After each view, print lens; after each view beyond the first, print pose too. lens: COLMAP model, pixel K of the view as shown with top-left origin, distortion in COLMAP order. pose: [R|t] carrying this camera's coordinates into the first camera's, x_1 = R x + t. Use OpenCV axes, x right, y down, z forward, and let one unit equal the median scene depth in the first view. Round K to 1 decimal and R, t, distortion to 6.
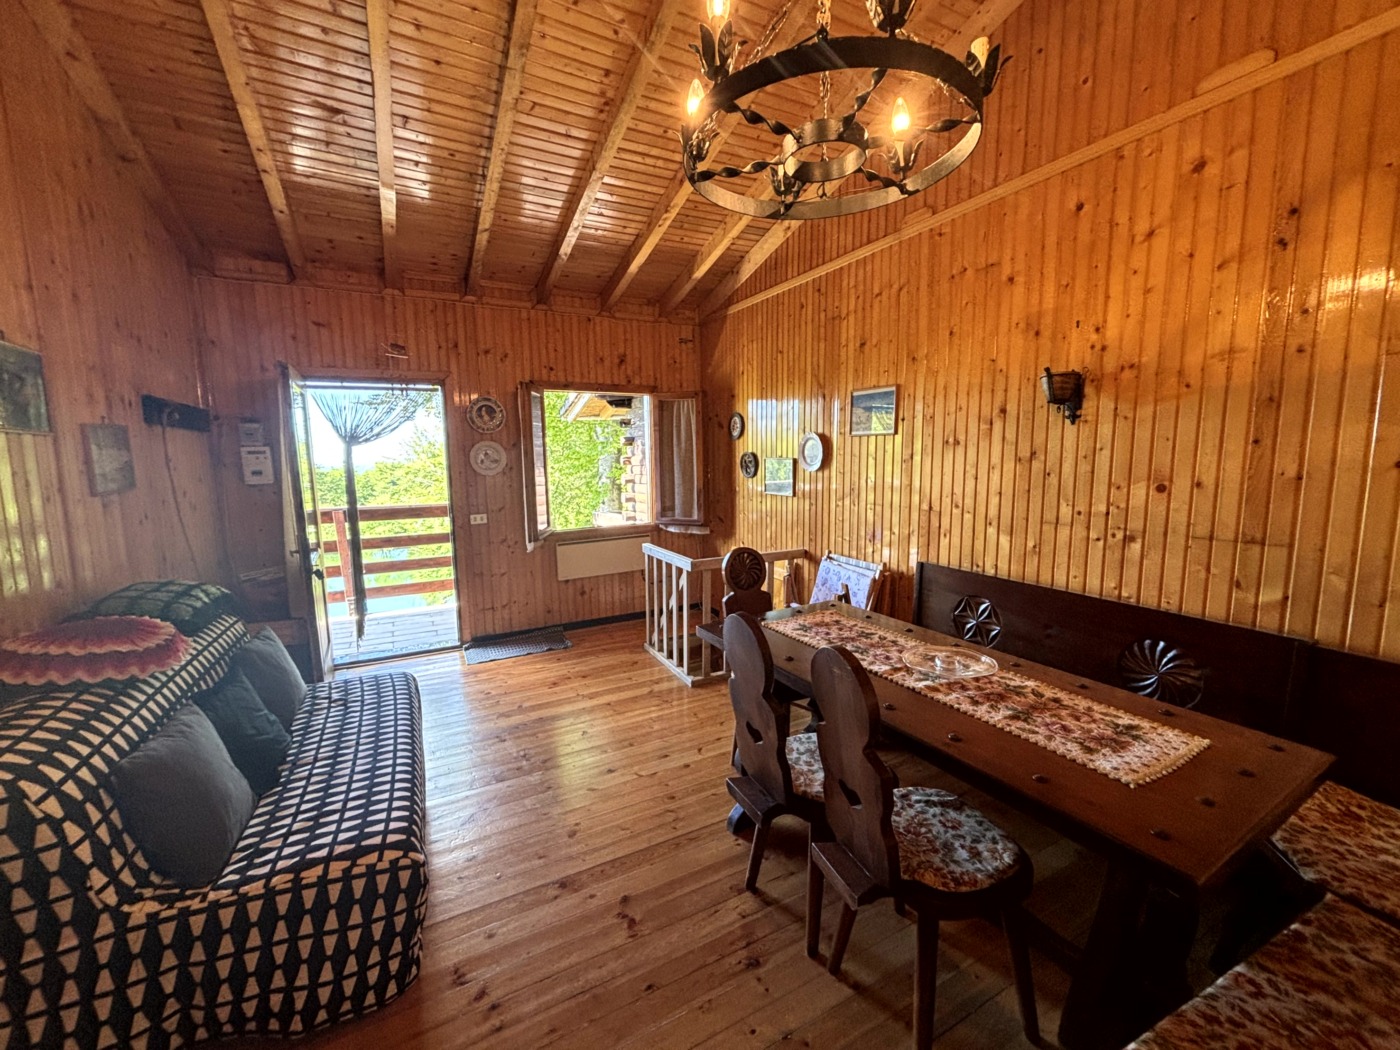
lens RADIAL K [[561.5, 0, 703.2], [0, 561.5, 523.8], [0, 0, 1]] dist [0.000582, -0.000808]
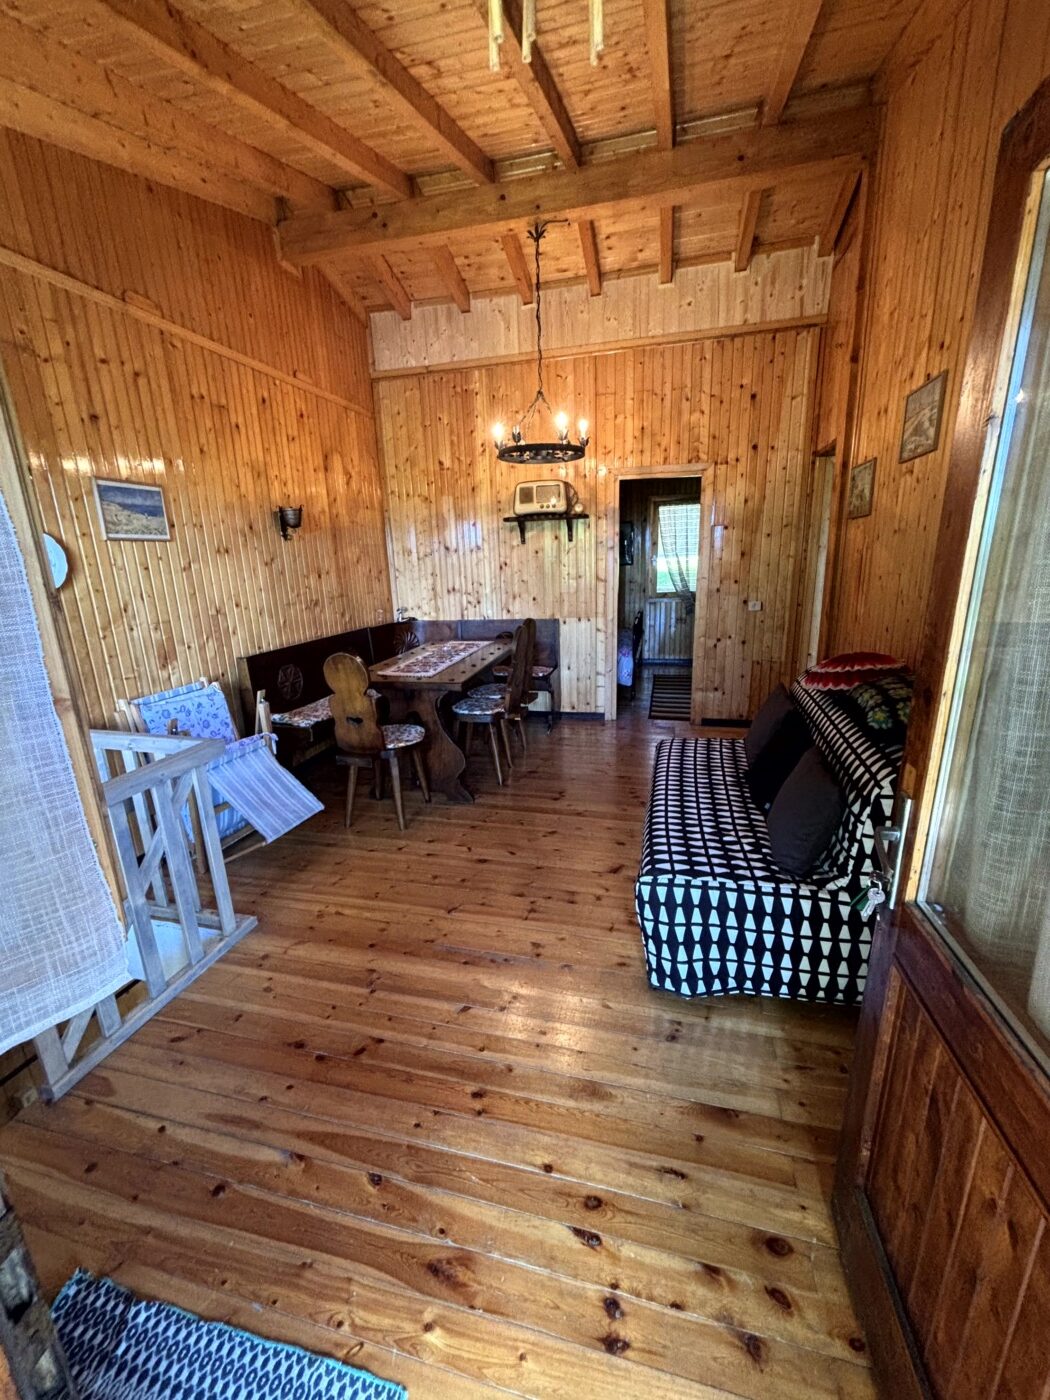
lens RADIAL K [[561.5, 0, 525.0], [0, 561.5, 700.0], [0, 0, 1]] dist [0.000582, -0.000808]
pose [[-0.715915, -0.142552, 0.683480, -0.945061], [0.128037, 0.935527, 0.329234, -0.179050], [-0.686347, 0.323214, -0.651506, 1.609875]]
